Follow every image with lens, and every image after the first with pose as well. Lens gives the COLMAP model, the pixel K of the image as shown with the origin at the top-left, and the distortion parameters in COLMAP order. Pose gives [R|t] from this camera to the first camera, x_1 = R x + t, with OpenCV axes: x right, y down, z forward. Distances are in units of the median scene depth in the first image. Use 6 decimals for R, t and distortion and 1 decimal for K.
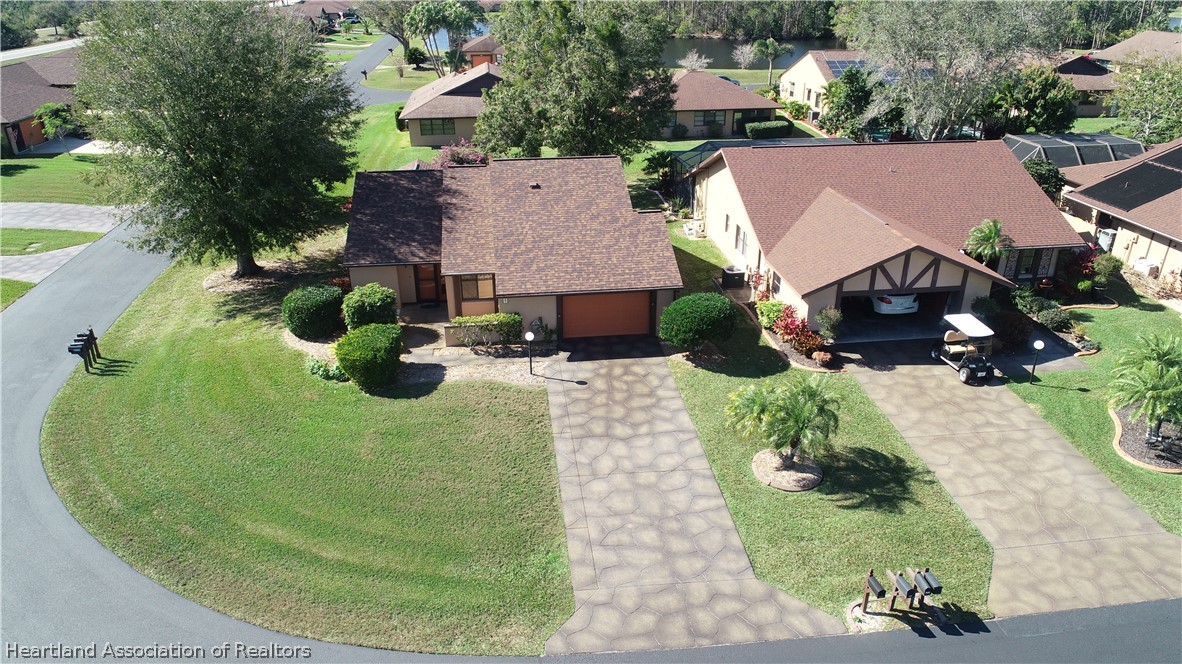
lens RADIAL K [[794.3, 0, 591.0], [0, 794.3, 332.0], [0, 0, 1]] dist [0.001892, -0.004419]
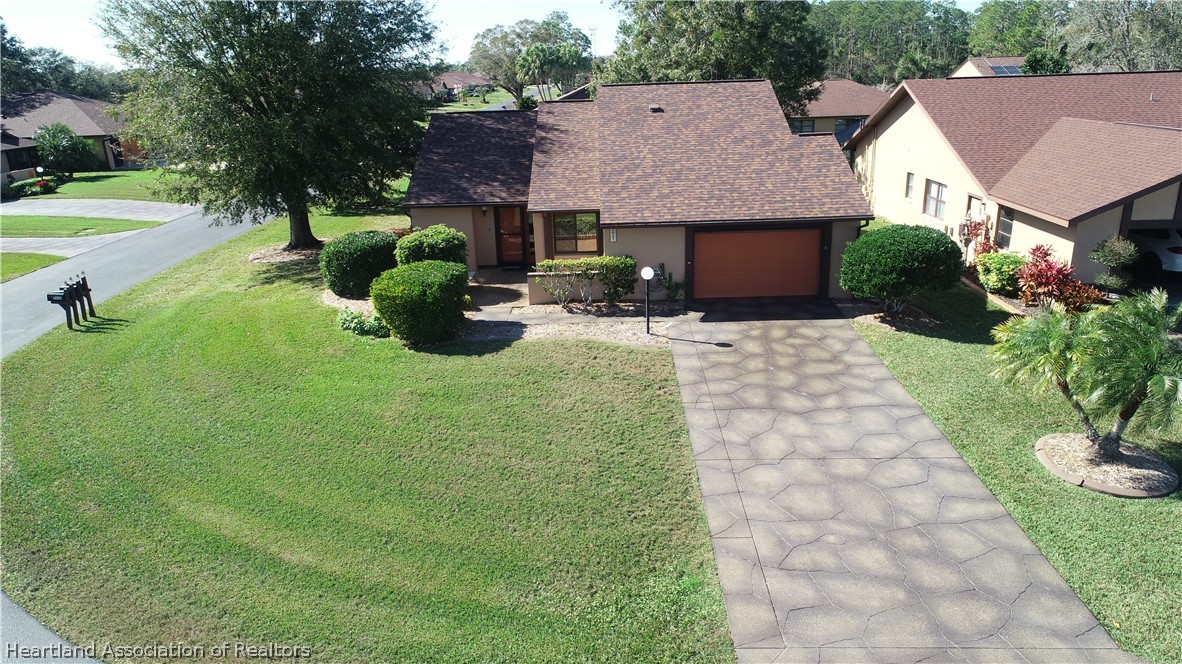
lens RADIAL K [[794.3, 0, 591.0], [0, 794.3, 332.0], [0, 0, 1]] dist [0.001892, -0.004419]
pose [[0.990704, 0.014697, -0.135241, -0.032313], [-0.029130, 0.994007, -0.105368, 0.126377], [0.132882, 0.108328, 0.985194, 0.327236]]
